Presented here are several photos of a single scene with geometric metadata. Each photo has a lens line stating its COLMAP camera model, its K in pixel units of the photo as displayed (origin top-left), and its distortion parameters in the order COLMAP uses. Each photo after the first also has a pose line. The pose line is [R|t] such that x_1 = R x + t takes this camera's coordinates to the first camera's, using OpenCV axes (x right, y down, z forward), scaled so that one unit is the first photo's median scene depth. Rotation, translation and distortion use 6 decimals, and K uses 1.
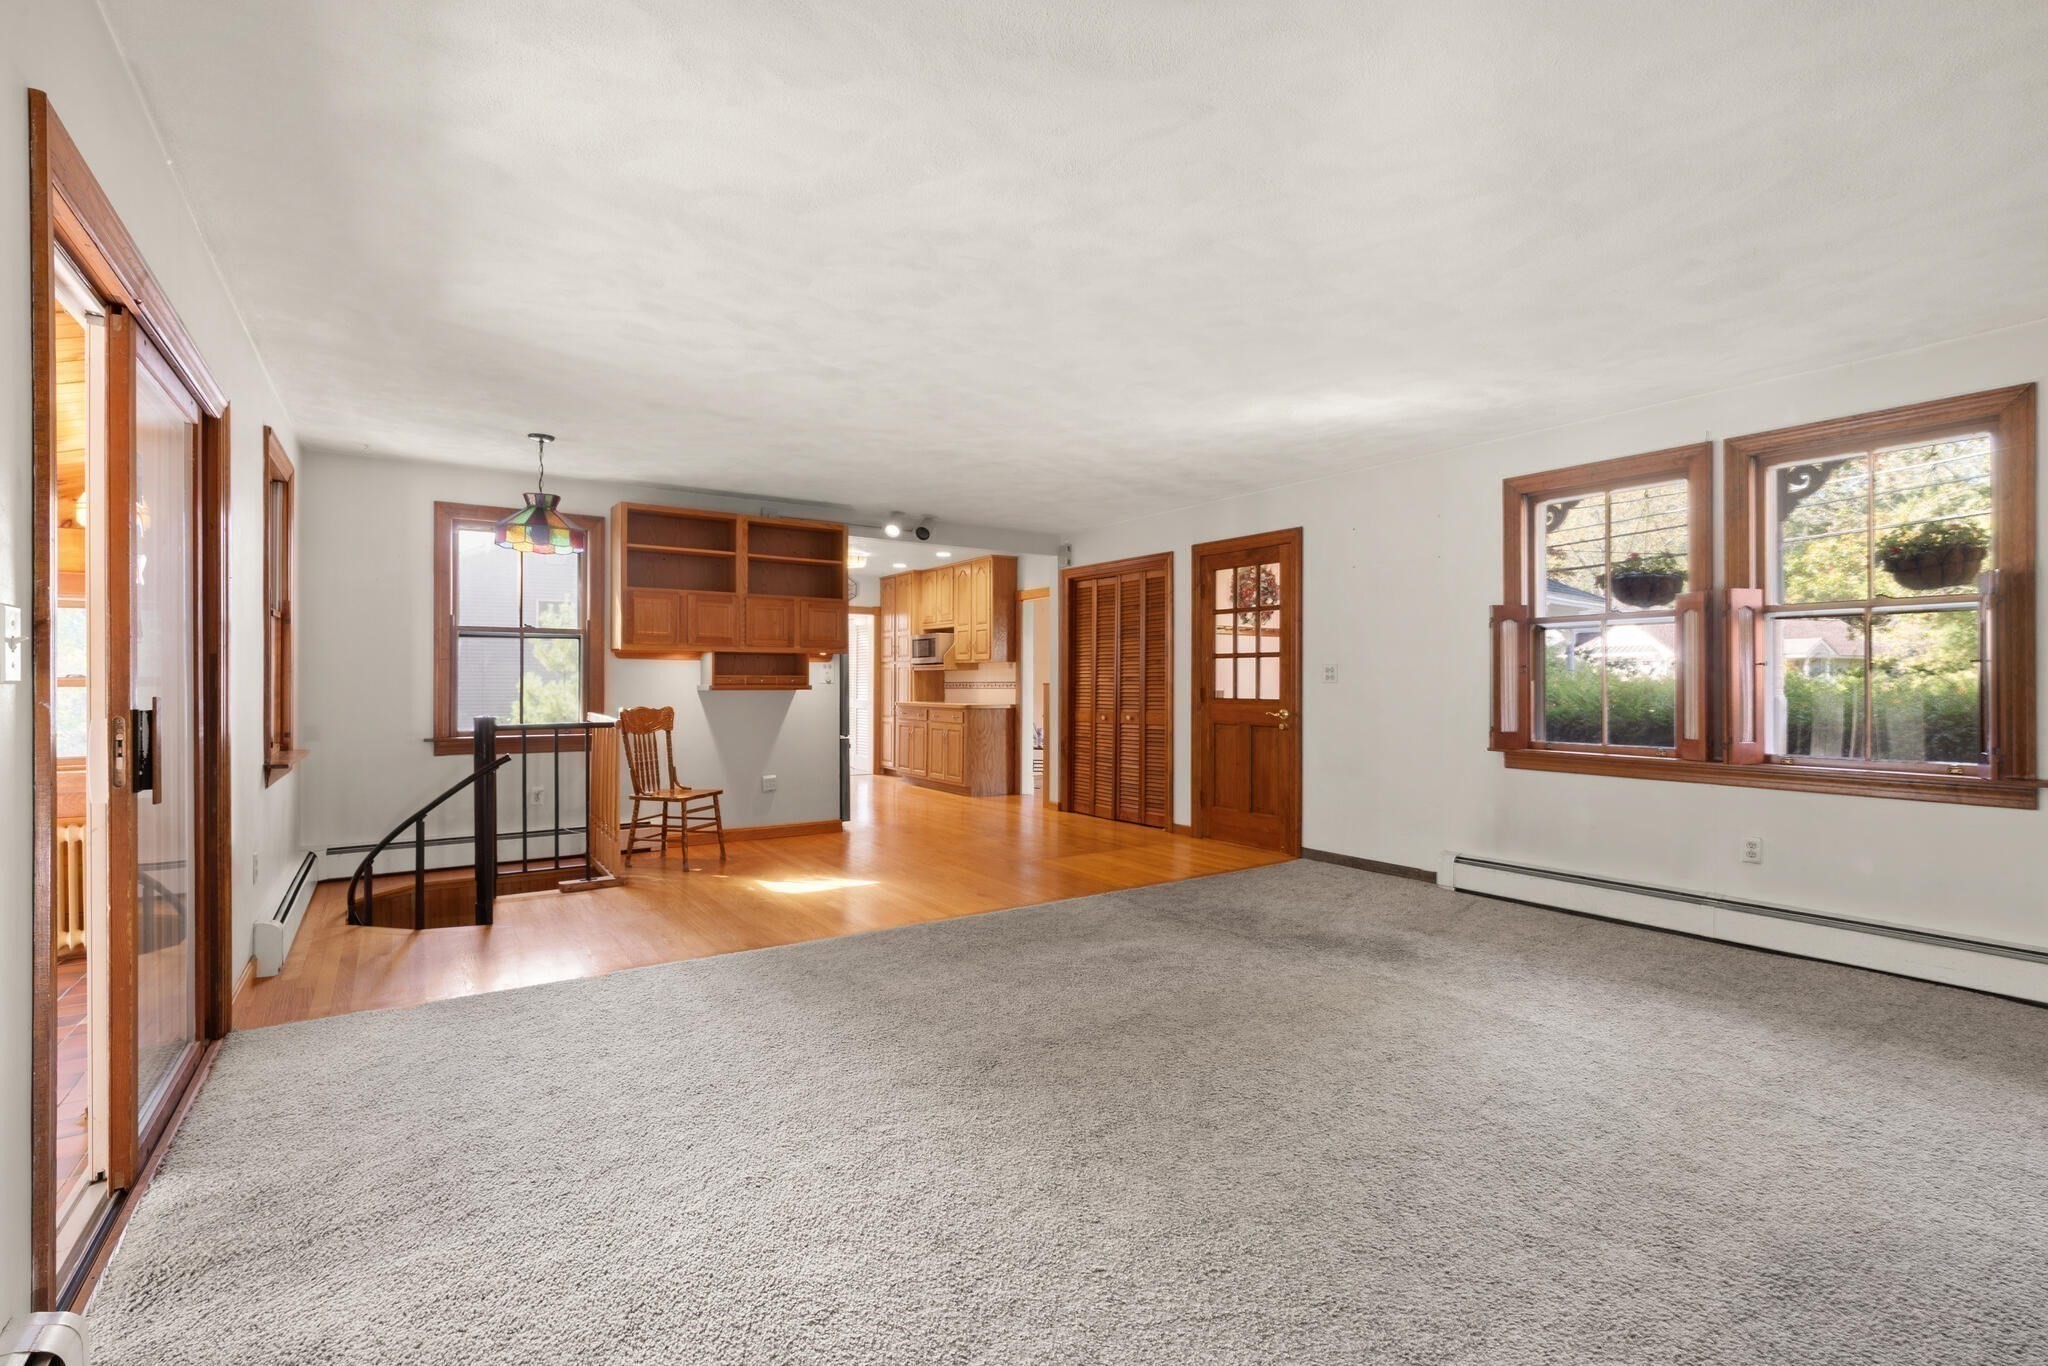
lens RADIAL K [[936.0, 0, 1013.8], [0, 936.0, 682.6], [0, 0, 1]] dist [0.009199, -0.002588]
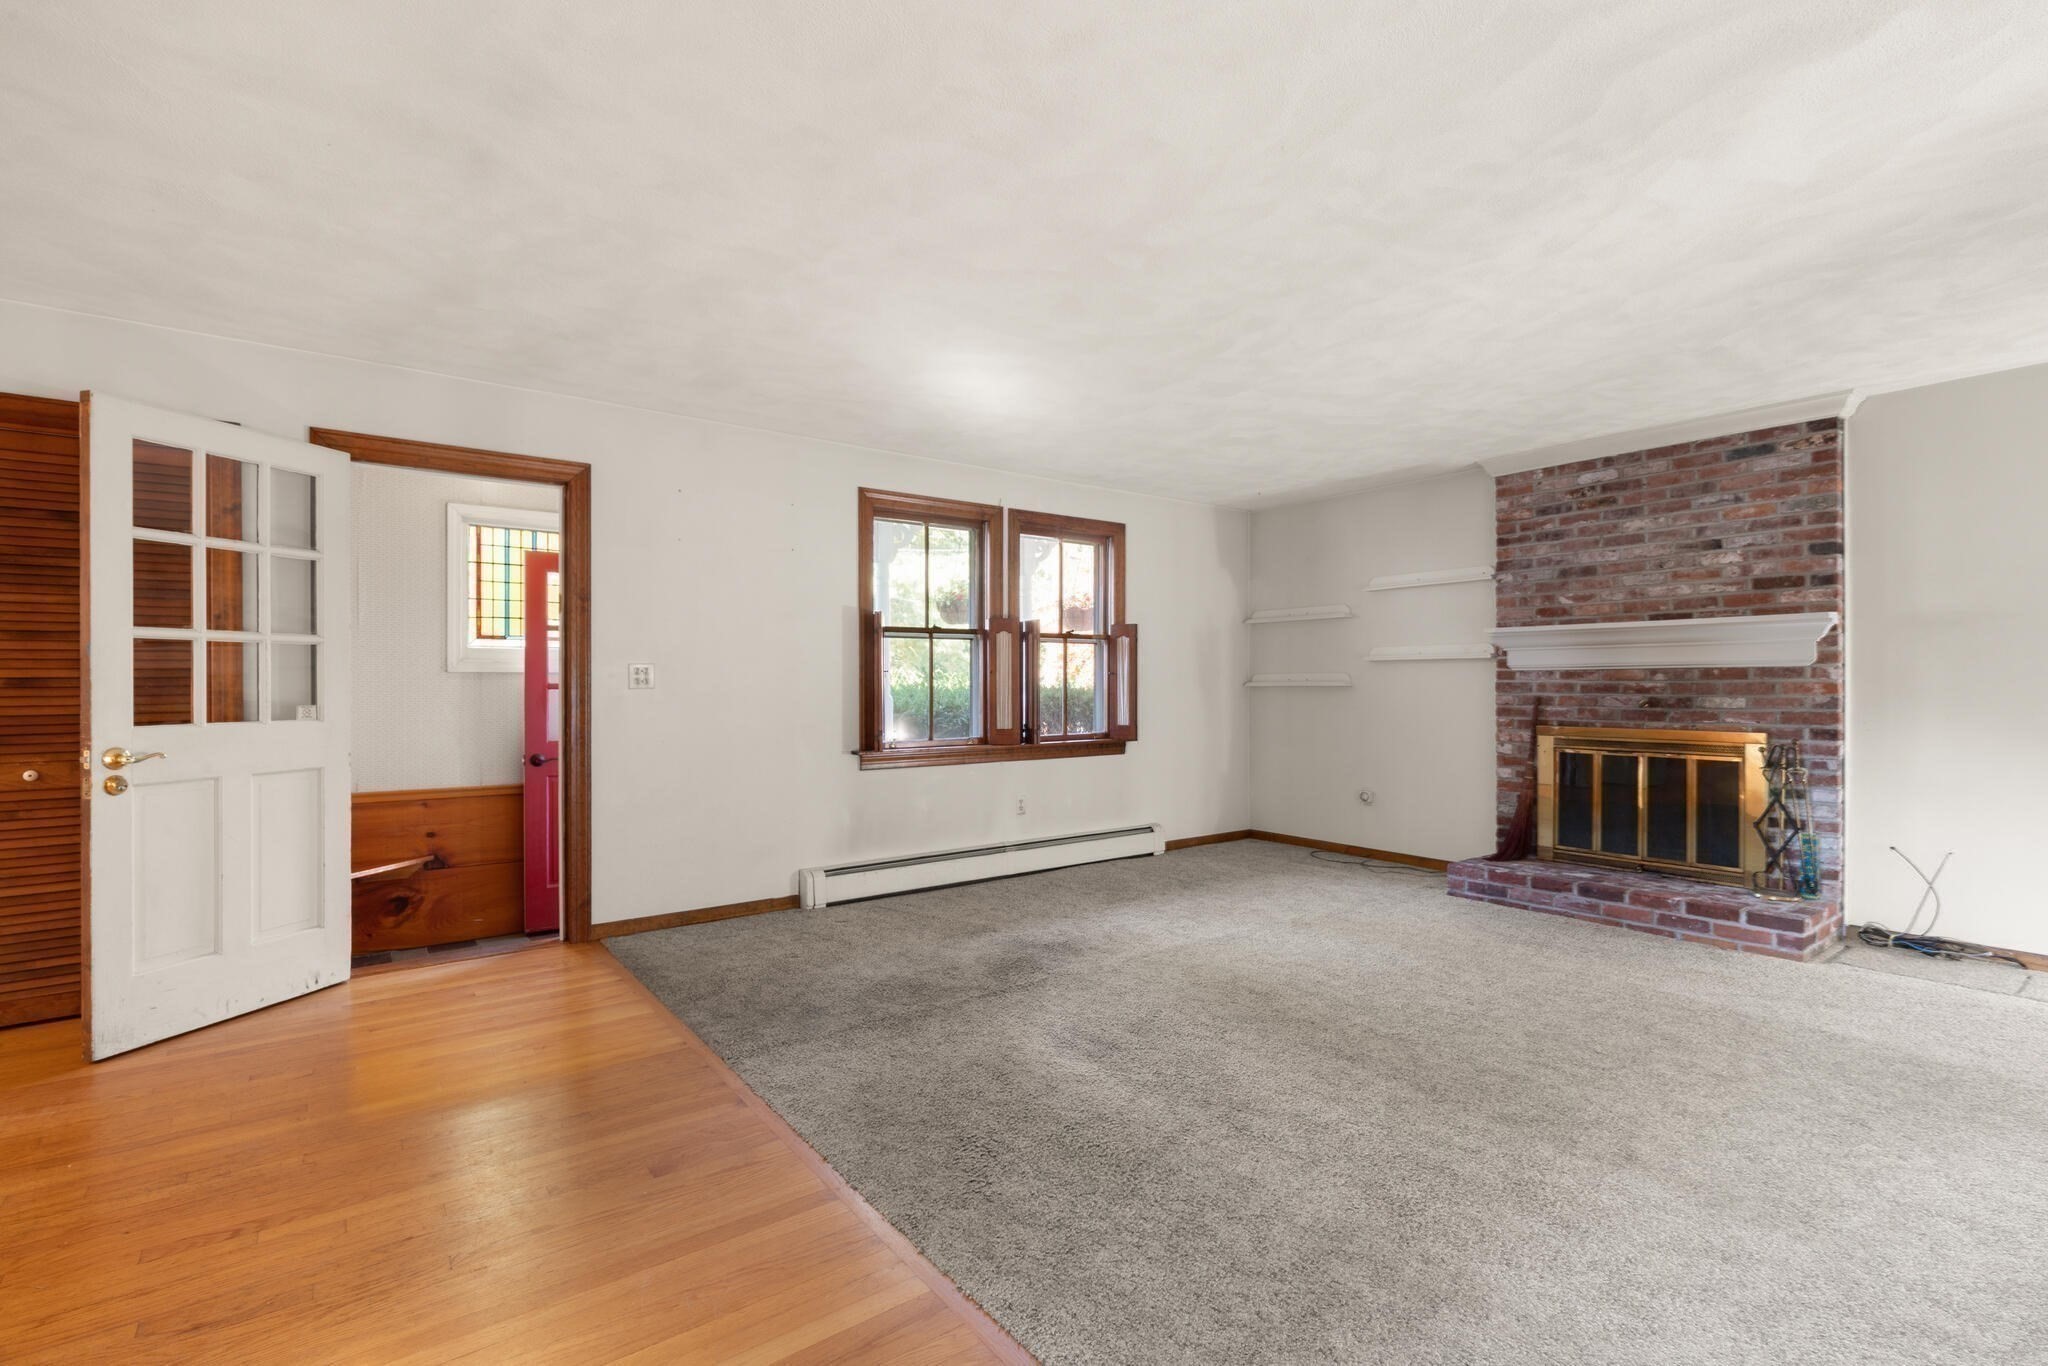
lens RADIAL K [[936.0, 0, 1044.2], [0, 936.0, 686.0], [0, 0, 1]] dist [0.009199, -0.002588]
pose [[-0.073817, -0.004885, 0.997260, -0.502707], [0.002129, 0.999985, 0.005056, -0.006200], [-0.997270, 0.002497, -0.073806, 0.866312]]
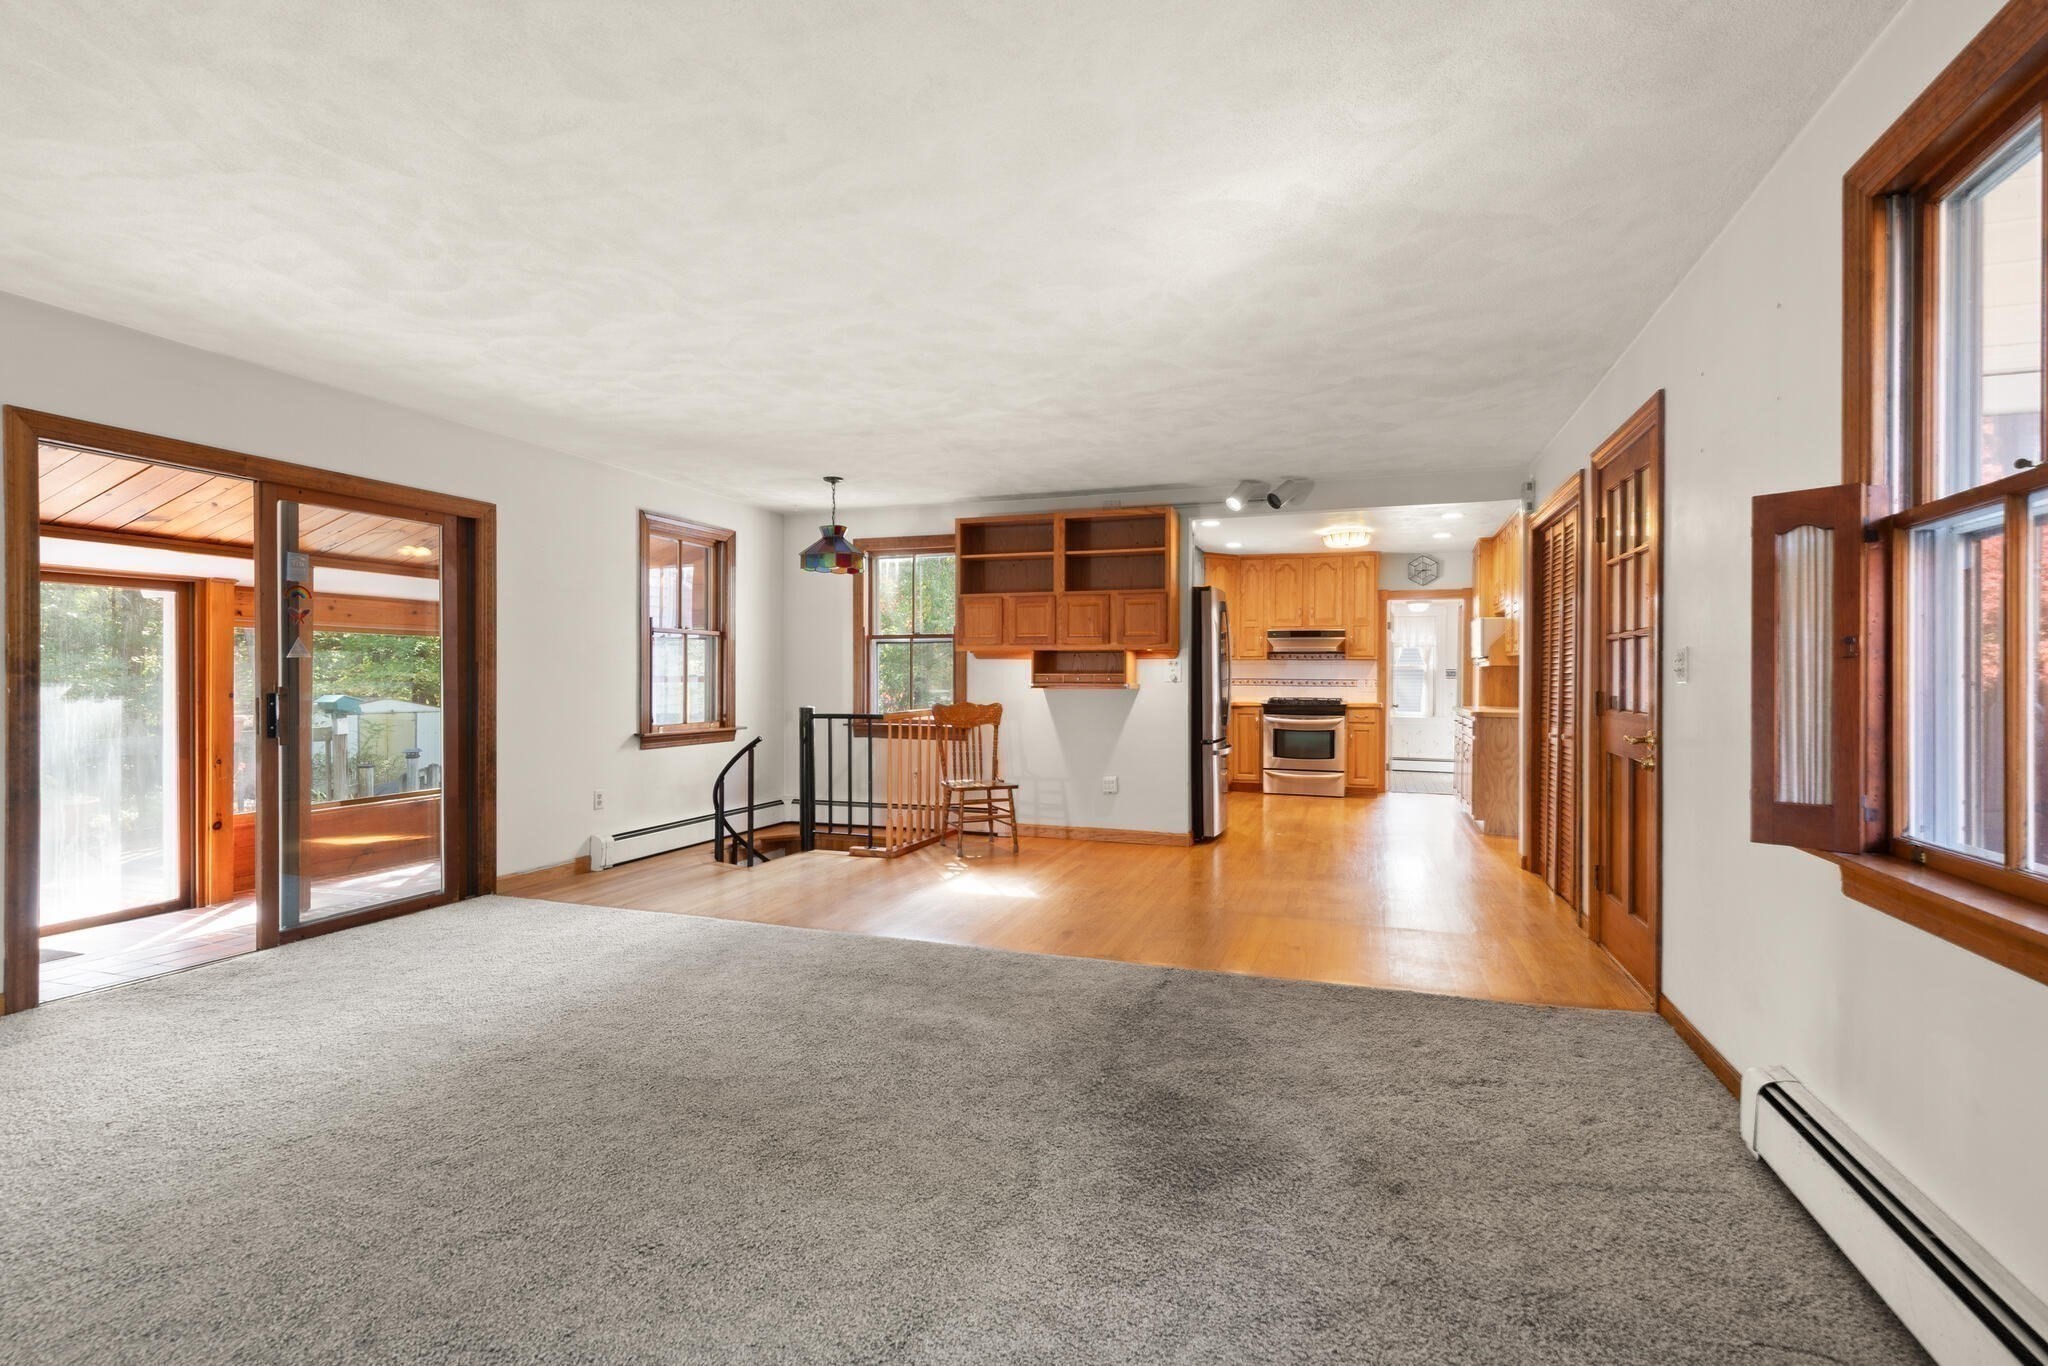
lens RADIAL K [[936.0, 0, 1024.1], [0, 936.0, 680.3], [0, 0, 1]] dist [0.009199, -0.002588]
pose [[0.597780, 0.001227, -0.801659, 0.630578], [-0.002011, 0.999998, 0.000031, -0.000600], [0.801657, 0.001594, 0.597782, 0.471592]]
